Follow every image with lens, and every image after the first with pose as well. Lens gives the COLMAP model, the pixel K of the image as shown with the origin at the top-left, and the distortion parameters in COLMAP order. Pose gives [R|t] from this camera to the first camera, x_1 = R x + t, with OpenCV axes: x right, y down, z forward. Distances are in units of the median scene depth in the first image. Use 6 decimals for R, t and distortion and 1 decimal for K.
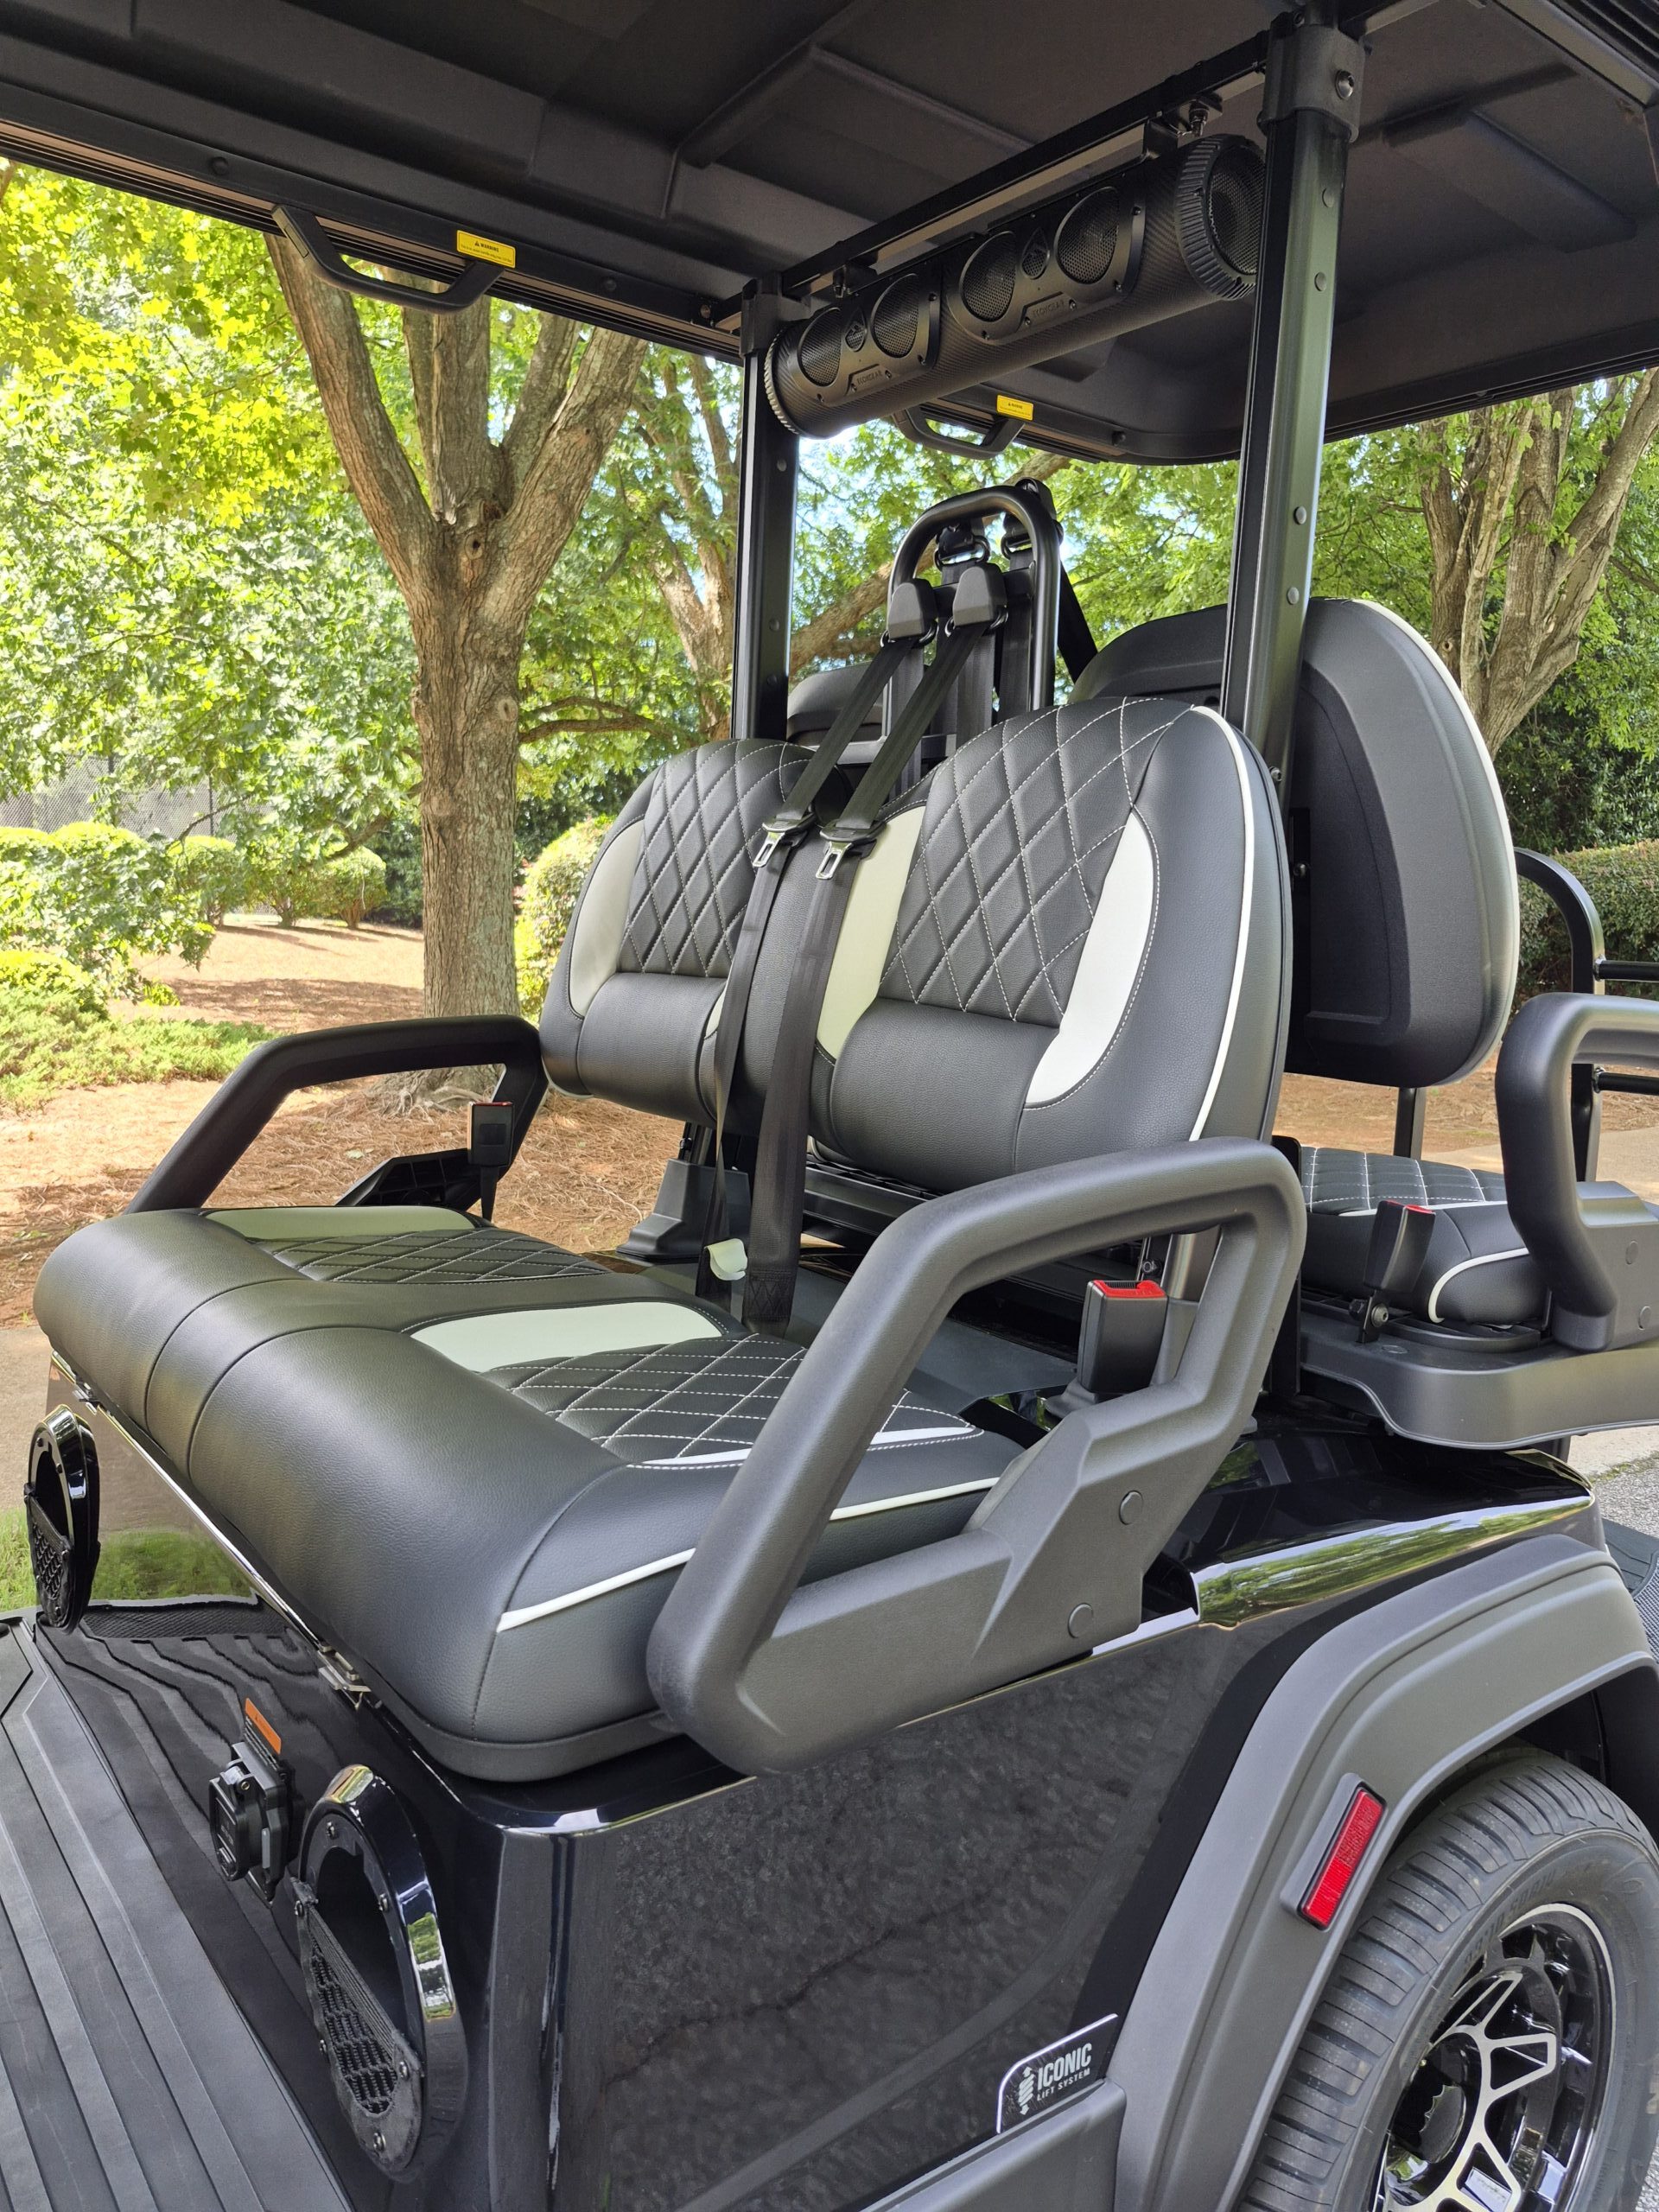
lens RADIAL K [[1501.8, 0, 801.4], [0, 1501.8, 1110.5], [0, 0, 1]] dist [0.052884, -0.061963]
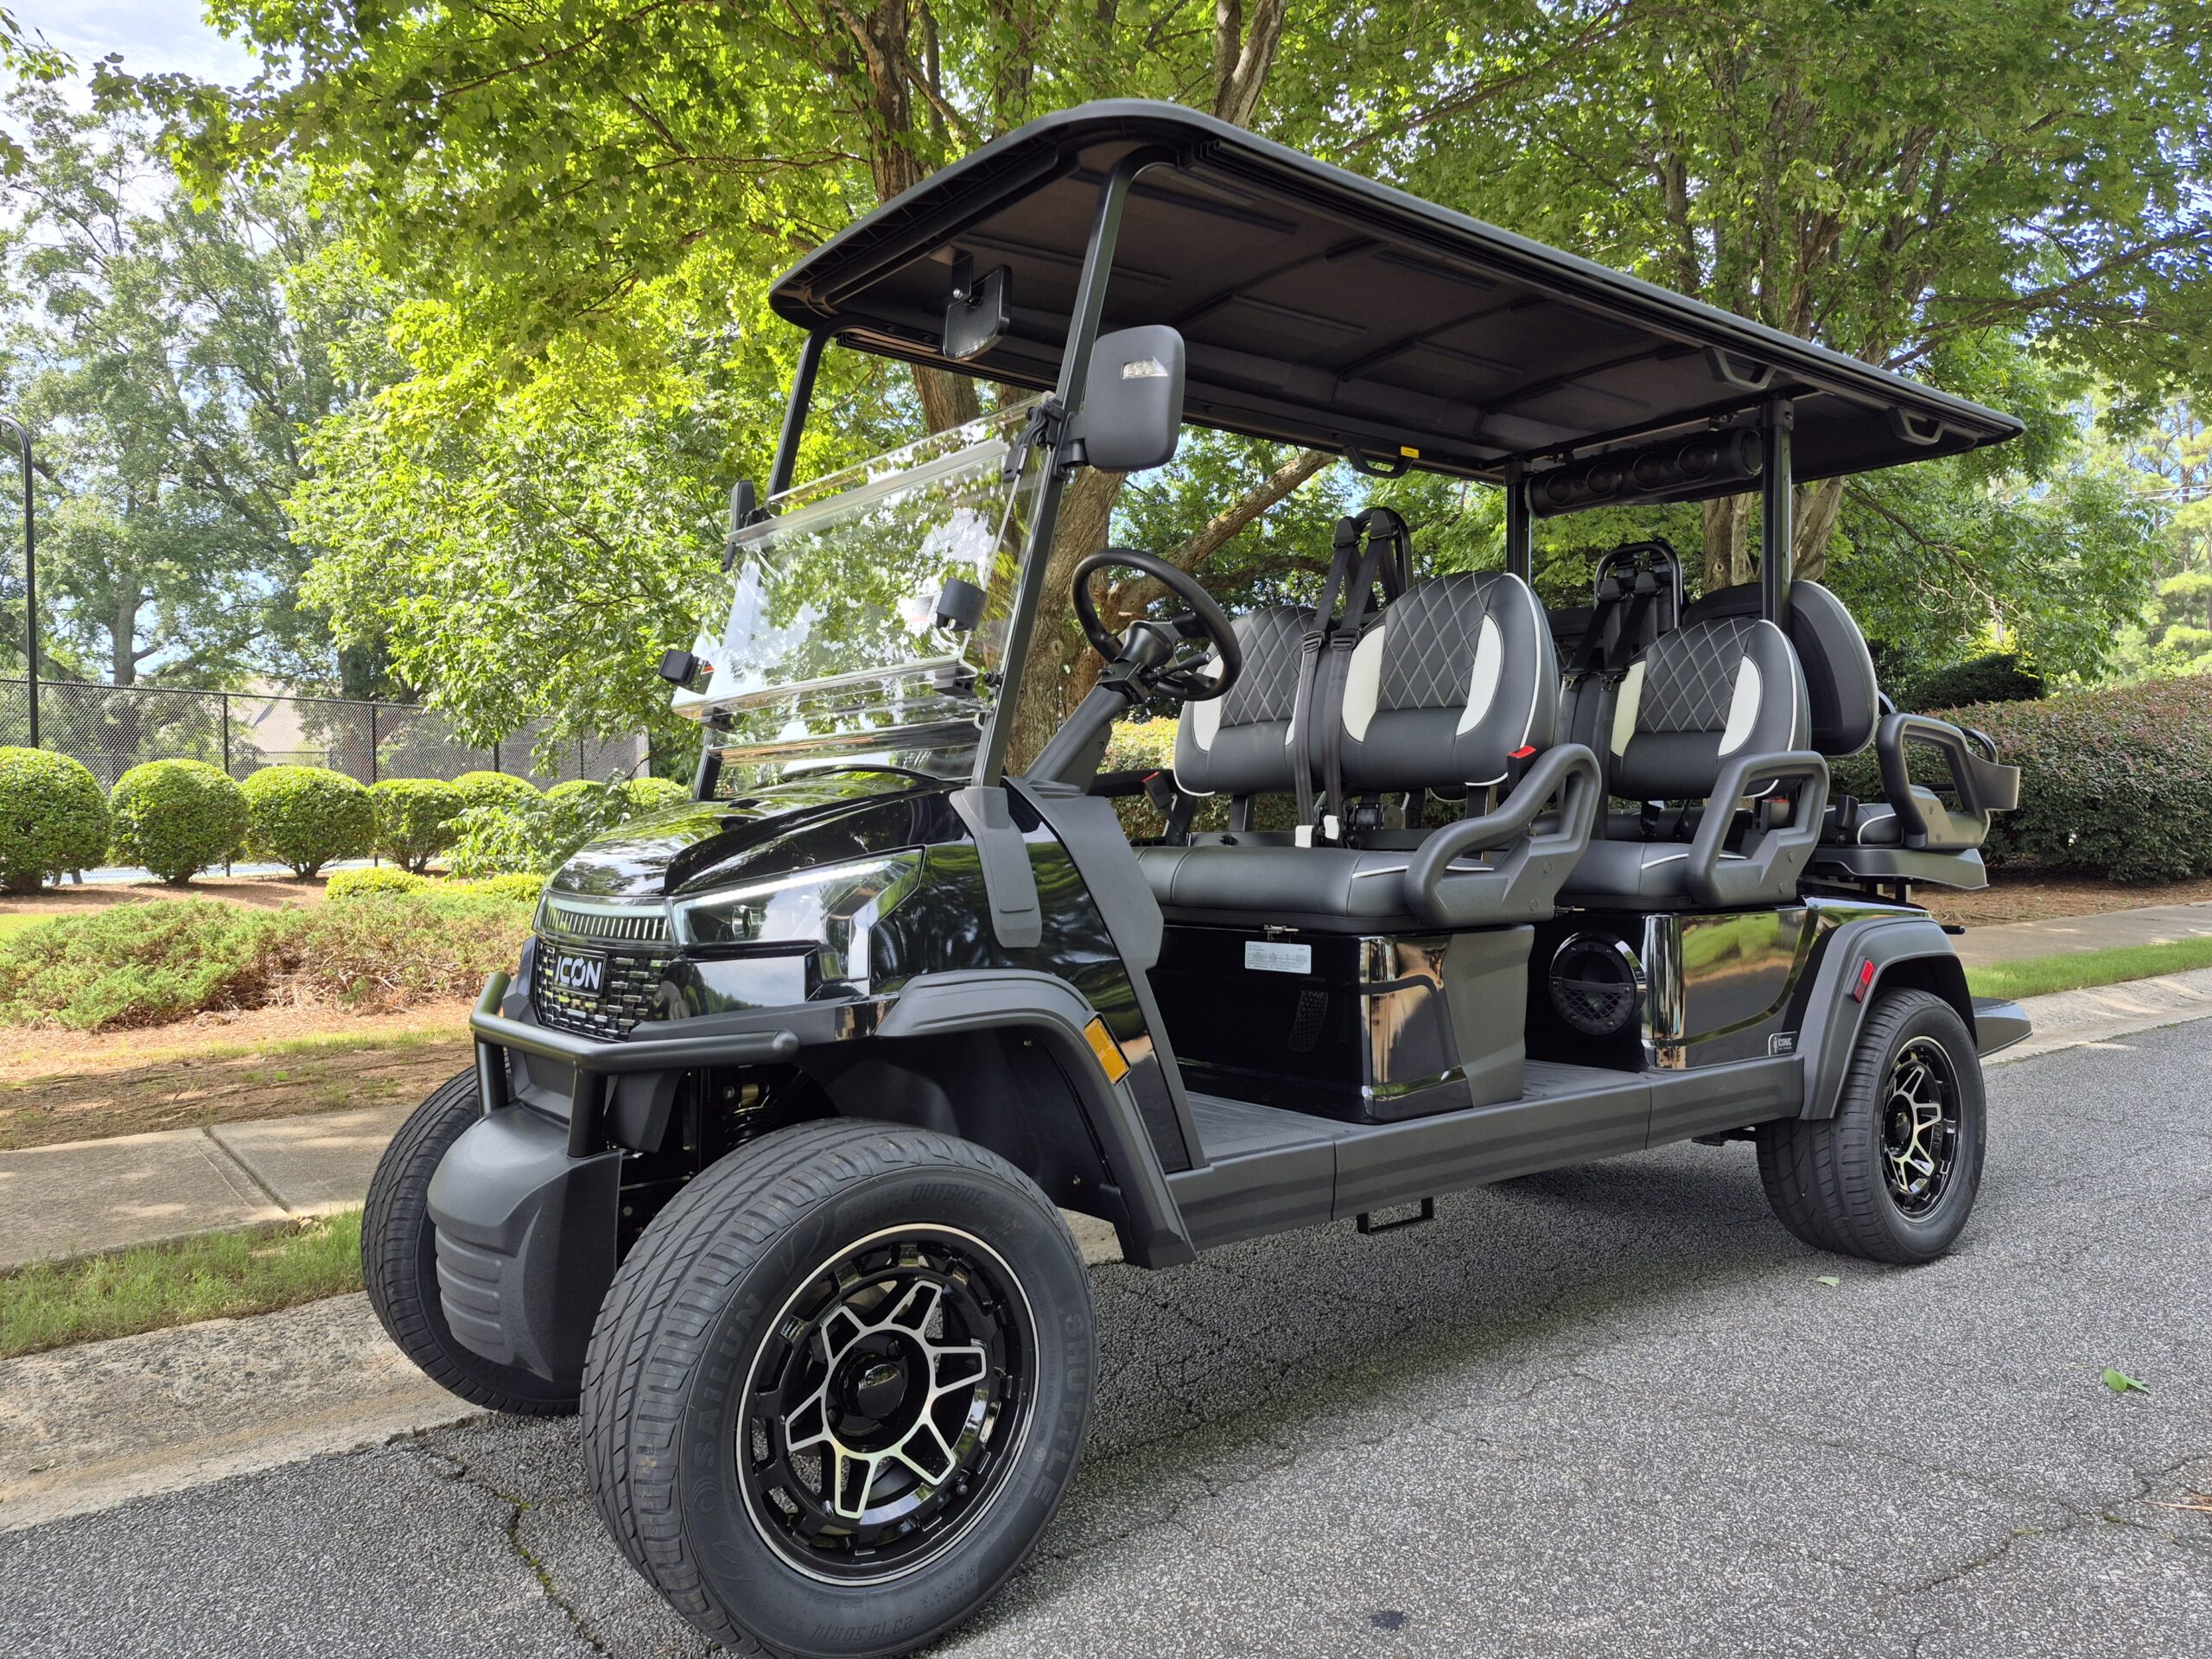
lens RADIAL K [[1501.8, 0, 1106.0], [0, 1501.8, 829.5], [0, 0, 1]] dist [0.052884, -0.061963]
pose [[0.998626, -0.047462, 0.022201, -0.198116], [0.050030, 0.989603, -0.134842, 0.084693], [-0.015570, 0.135767, 0.990618, -0.332350]]
